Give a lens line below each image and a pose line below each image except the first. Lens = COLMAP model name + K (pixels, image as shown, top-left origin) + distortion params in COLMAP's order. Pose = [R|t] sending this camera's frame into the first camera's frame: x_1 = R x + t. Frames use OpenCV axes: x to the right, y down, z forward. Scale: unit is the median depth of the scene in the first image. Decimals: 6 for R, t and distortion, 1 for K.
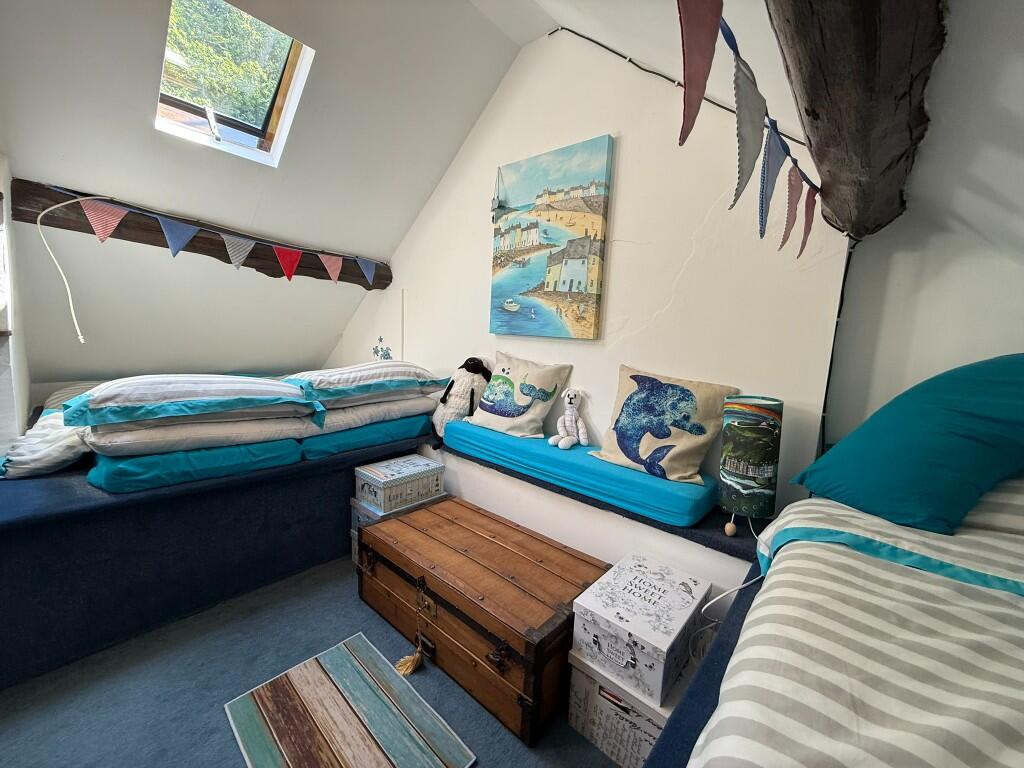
lens RADIAL K [[407.8, 0, 509.2], [0, 407.8, 383.7], [0, 0, 1]] dist [-0.000391, 0.000202]
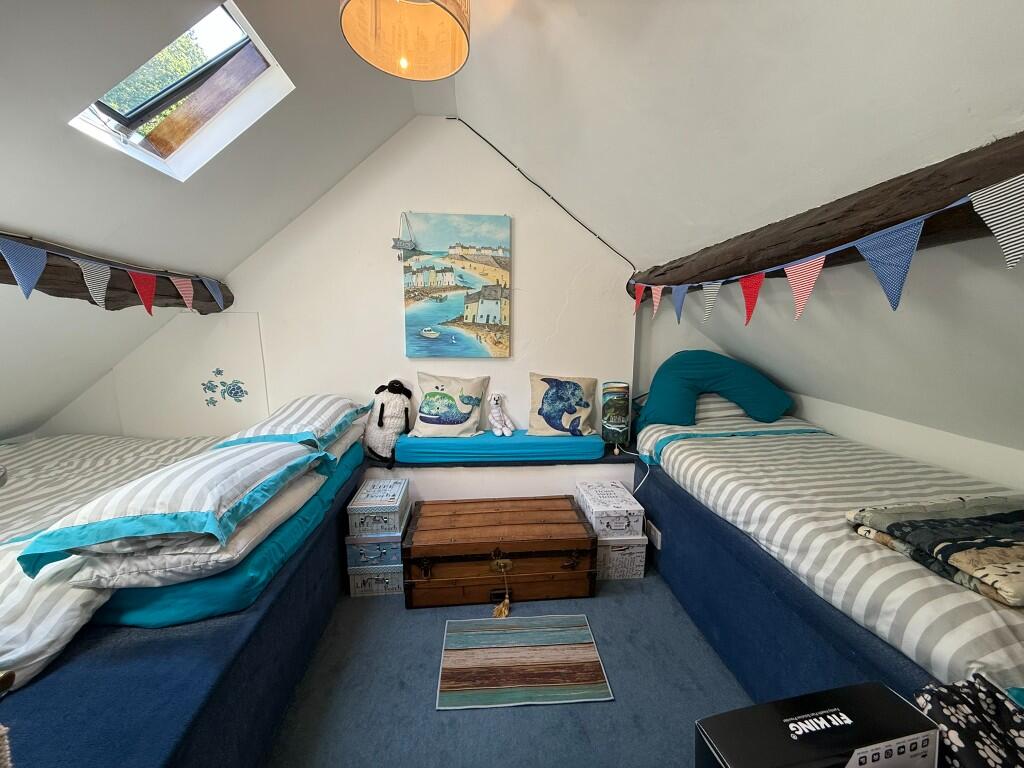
lens RADIAL K [[407.8, 0, 505.5], [0, 407.8, 385.2], [0, 0, 1]] dist [-0.000391, 0.000202]
pose [[0.690046, -0.157651, 0.706387, -0.784047], [0.121244, 0.987376, 0.101923, -0.149767], [-0.713538, 0.015313, 0.700449, 0.006012]]
